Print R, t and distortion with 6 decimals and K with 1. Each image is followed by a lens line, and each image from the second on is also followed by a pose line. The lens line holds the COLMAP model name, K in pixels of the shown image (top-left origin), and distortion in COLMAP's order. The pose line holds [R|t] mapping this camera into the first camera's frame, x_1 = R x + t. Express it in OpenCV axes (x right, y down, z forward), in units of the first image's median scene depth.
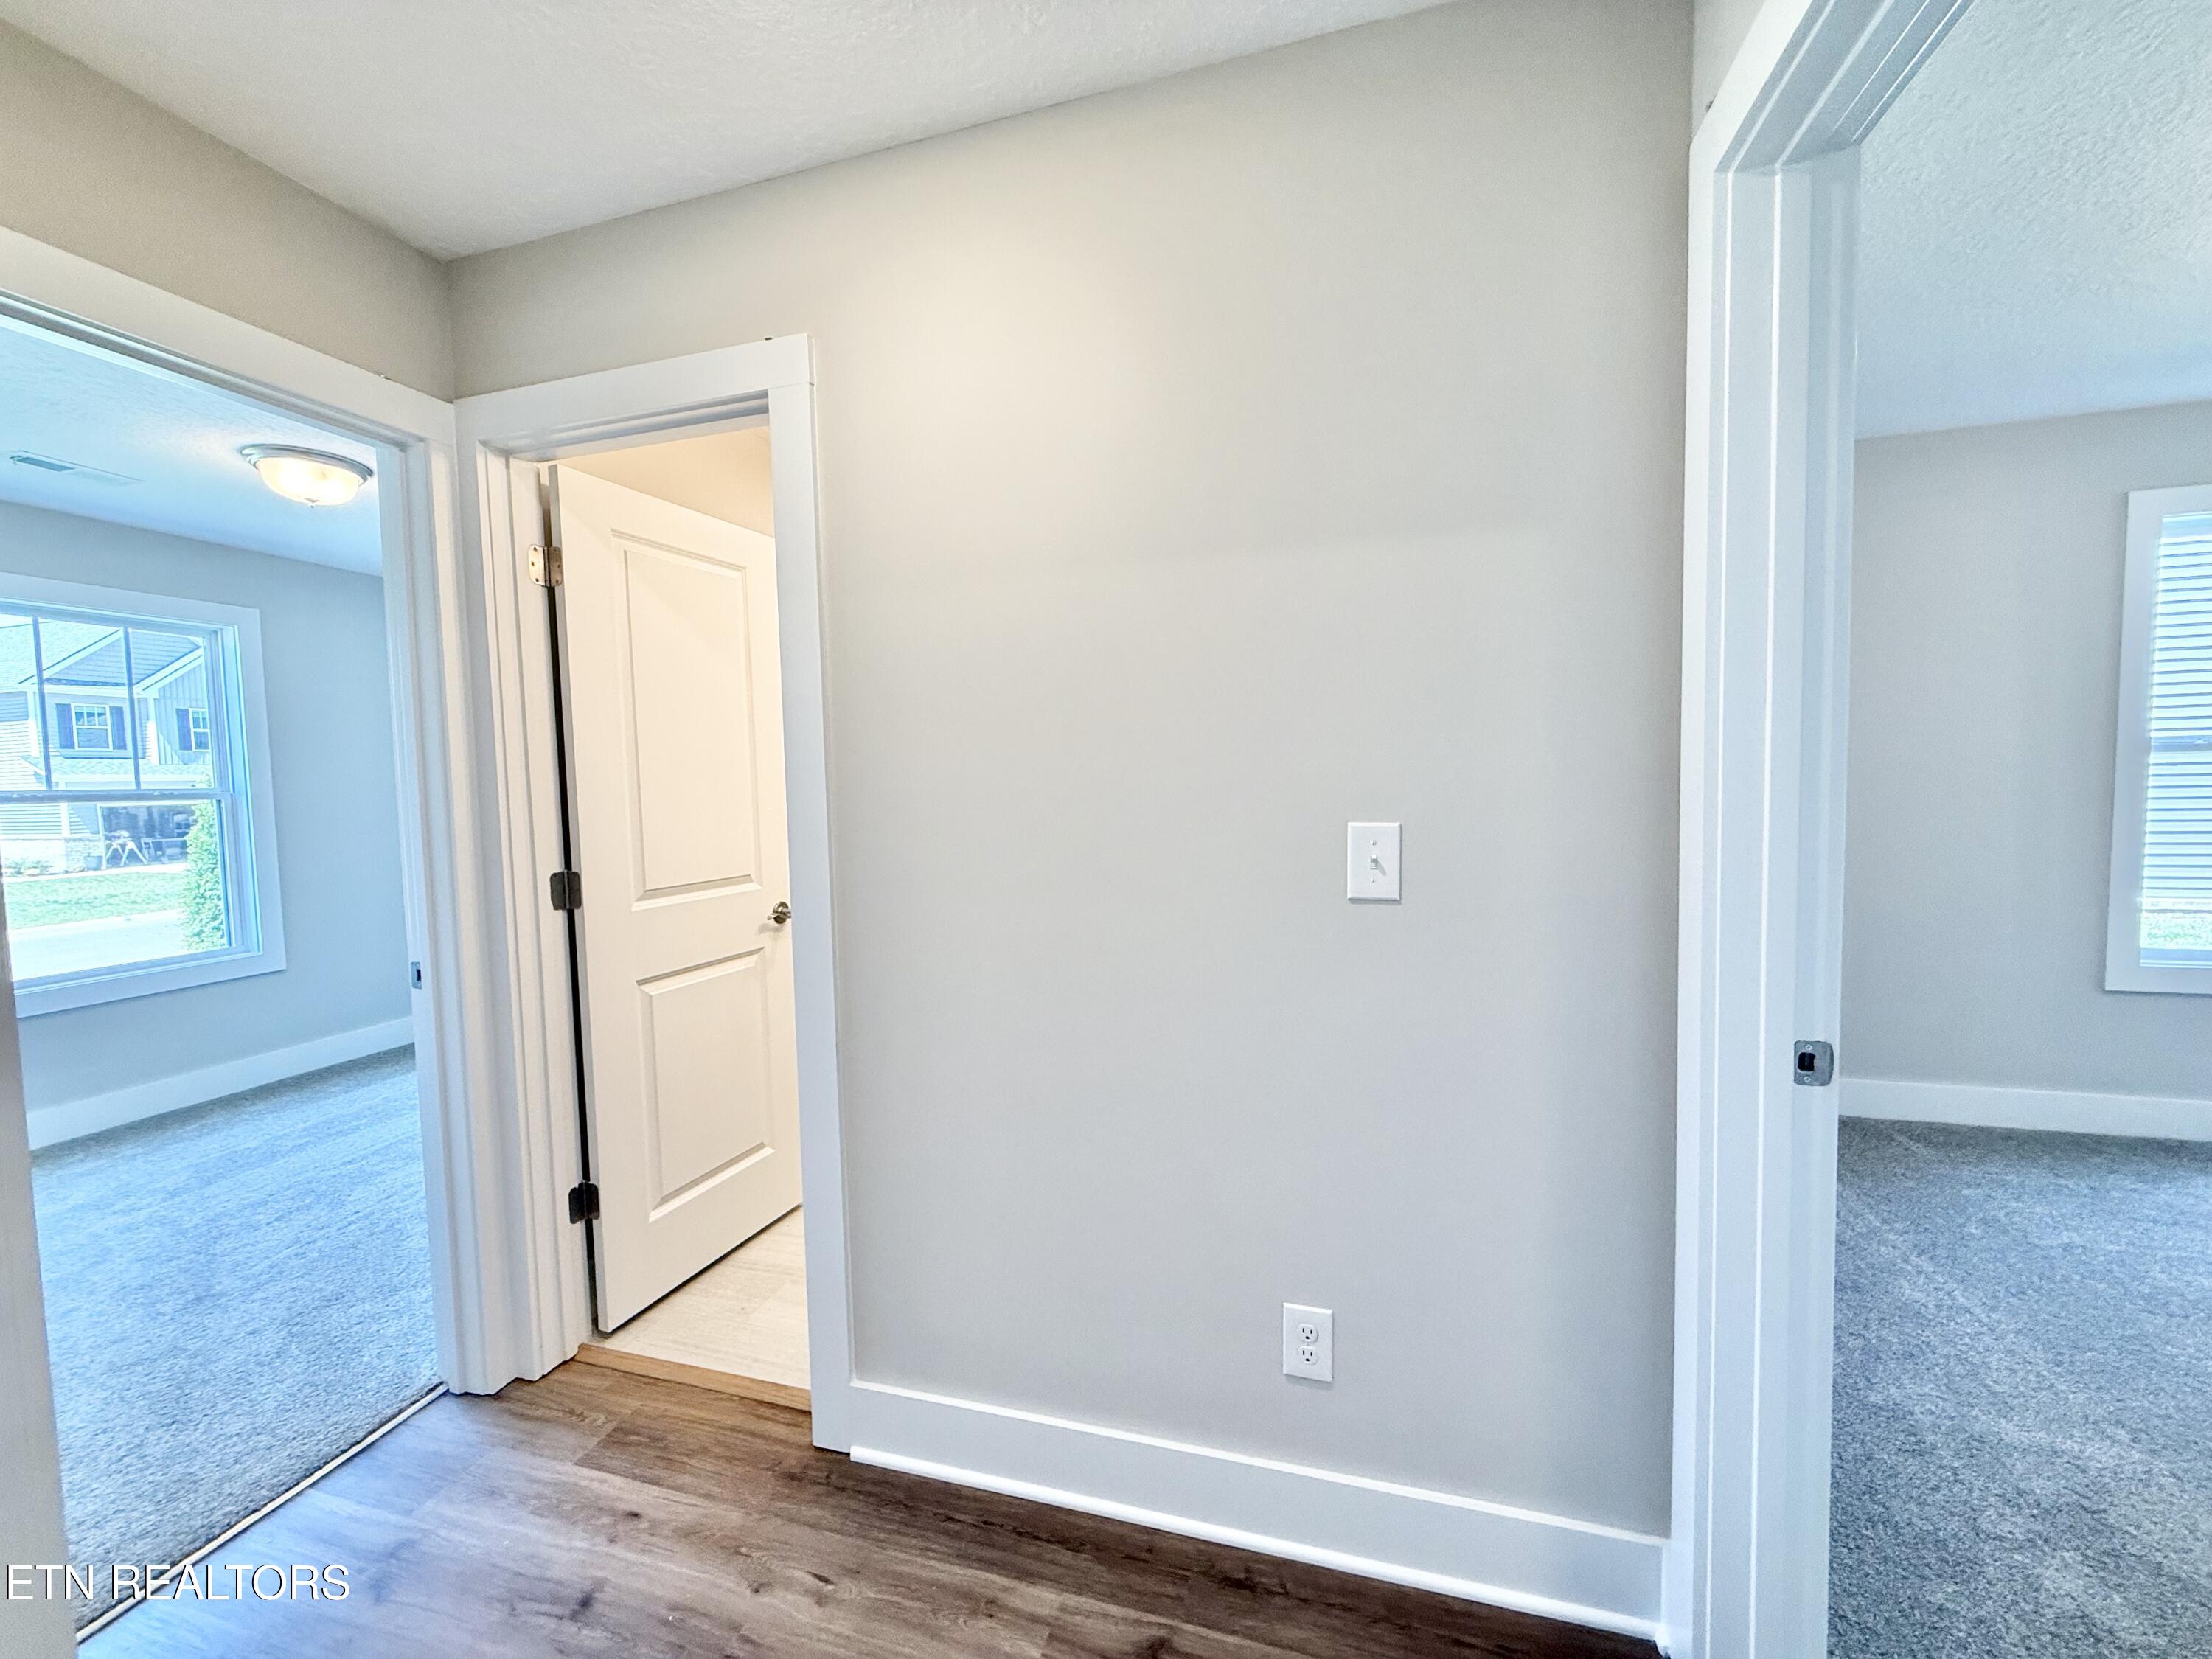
lens RADIAL K [[880.4, 0, 1116.0], [0, 880.4, 833.4], [0, 0, 1]] dist [-0.000300, 0.000410]
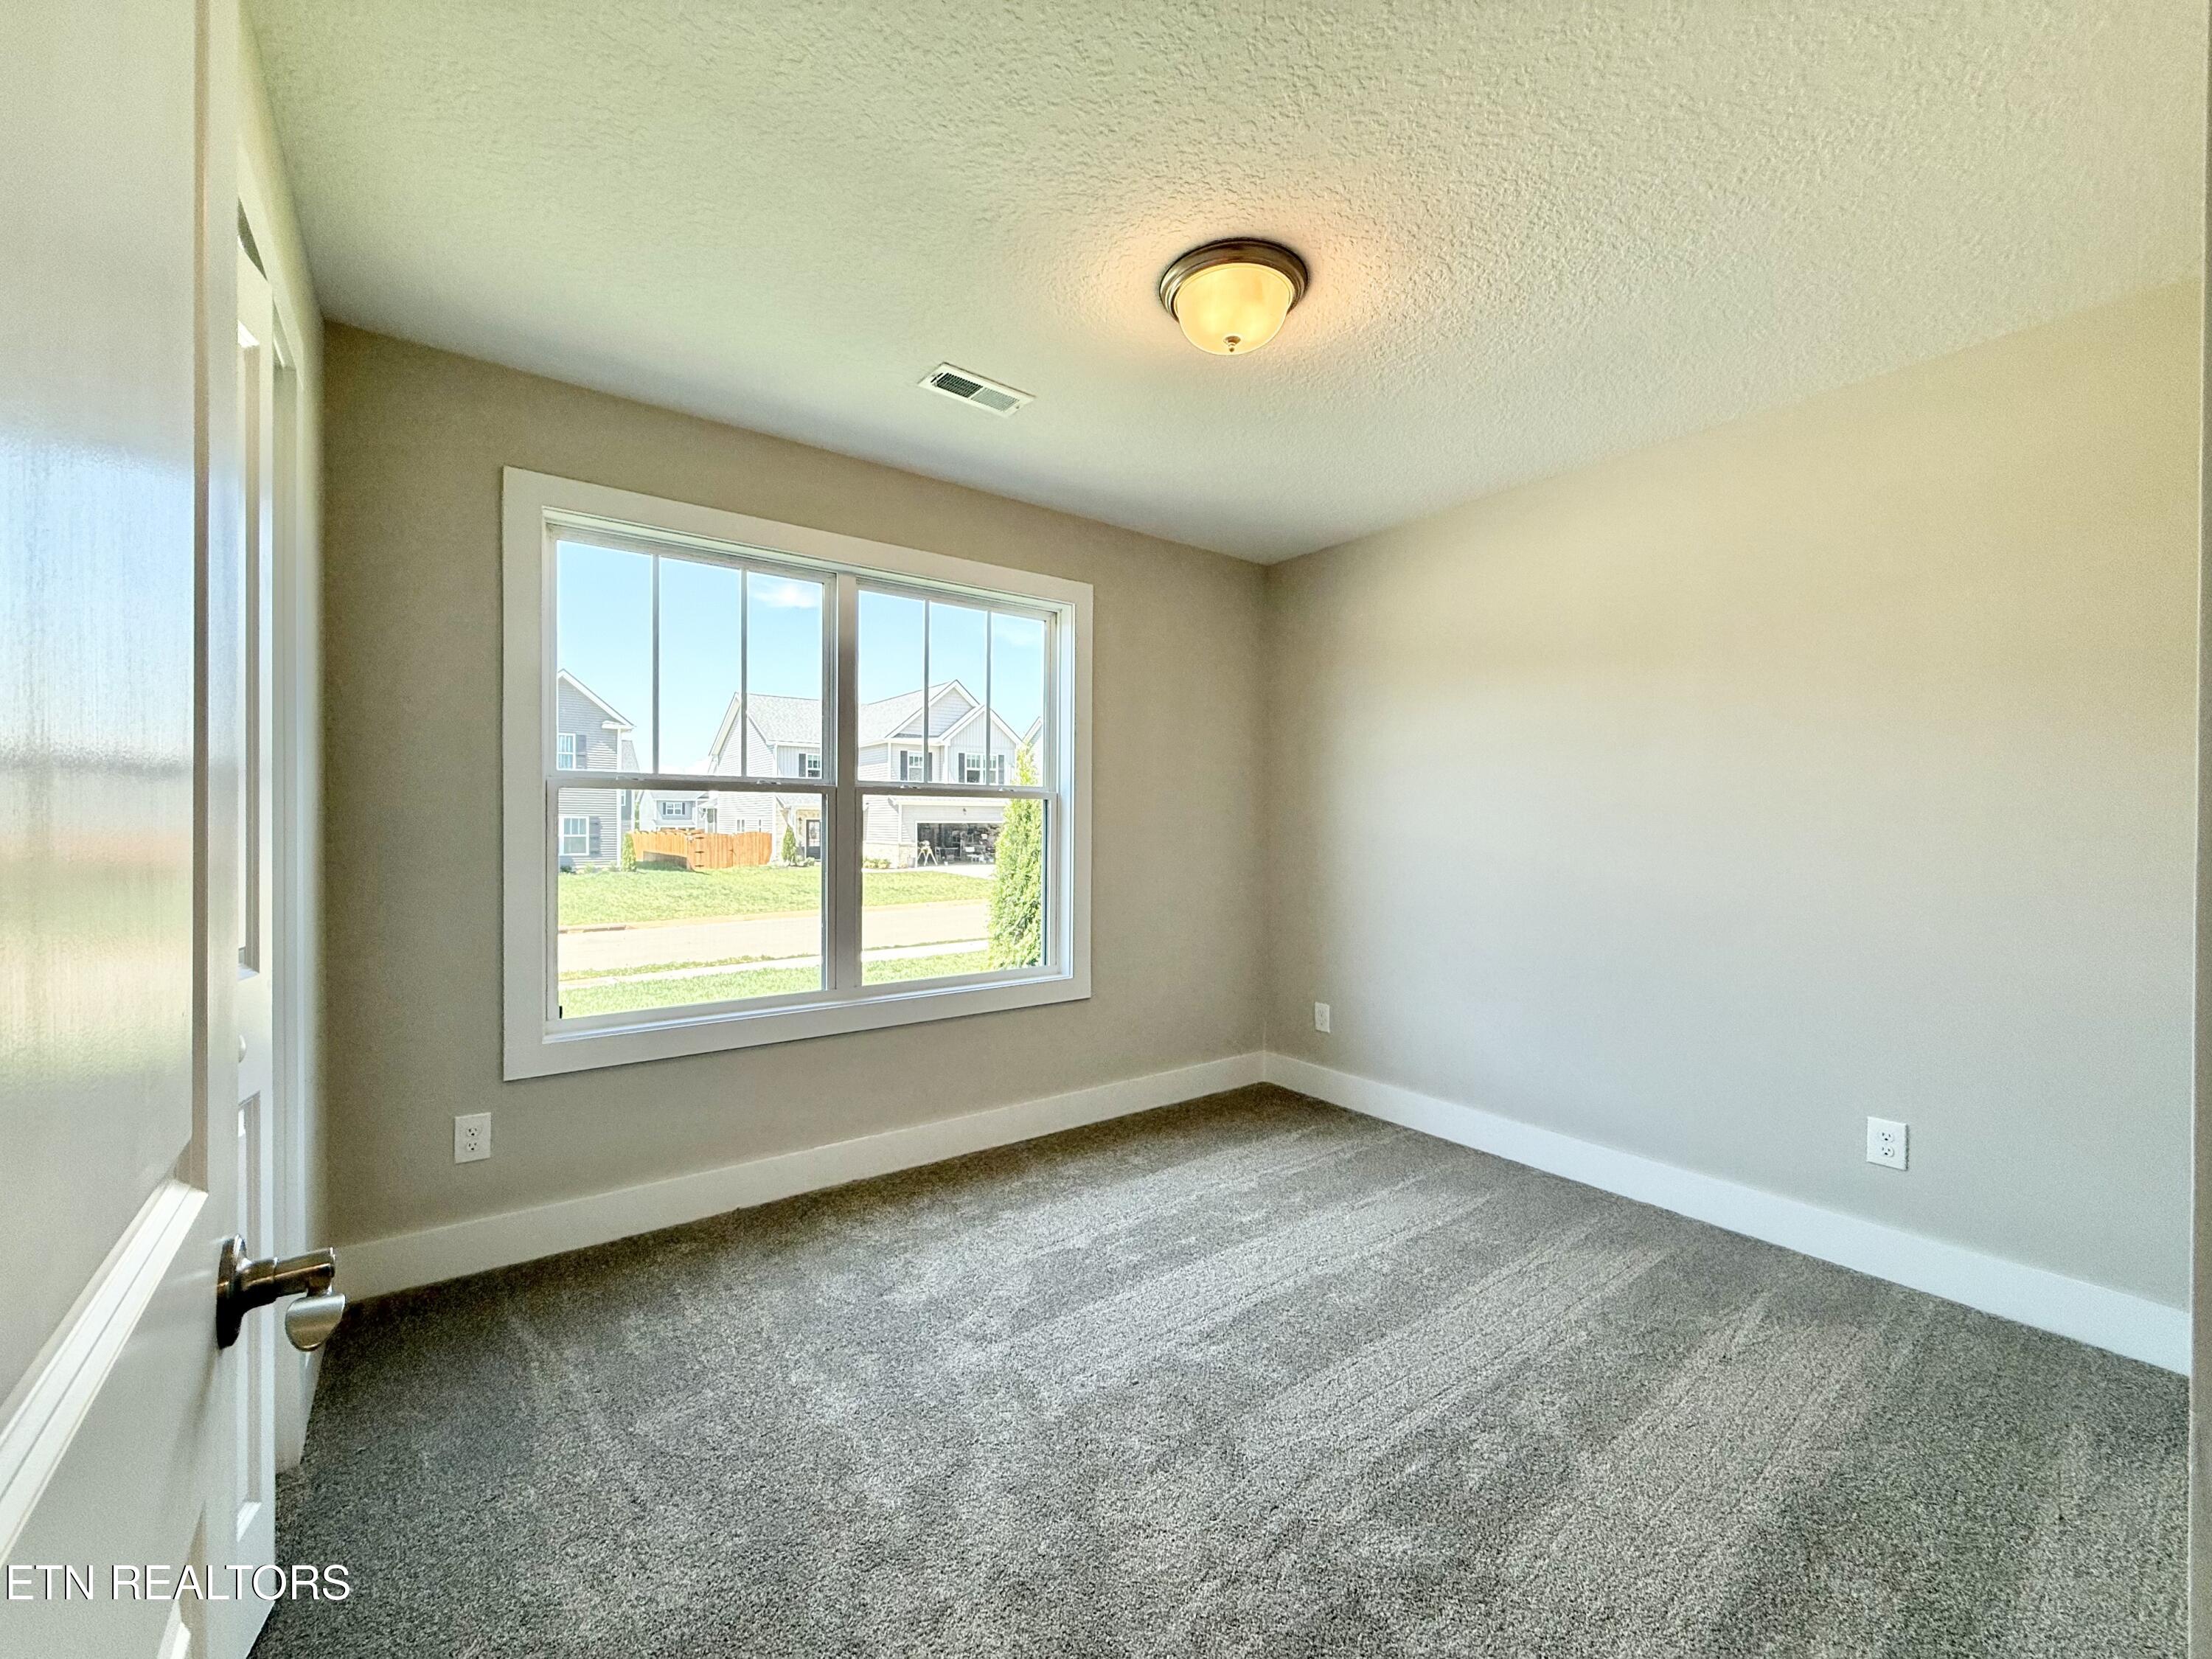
lens RADIAL K [[880.4, 0, 1112.1], [0, 880.4, 822.5], [0, 0, 1]] dist [-0.000300, 0.000410]
pose [[0.805169, 0.022486, -0.592619, -0.331207], [-0.053824, 0.997928, -0.035263, 0.009820], [0.590598, 0.060290, 0.804711, 0.244218]]
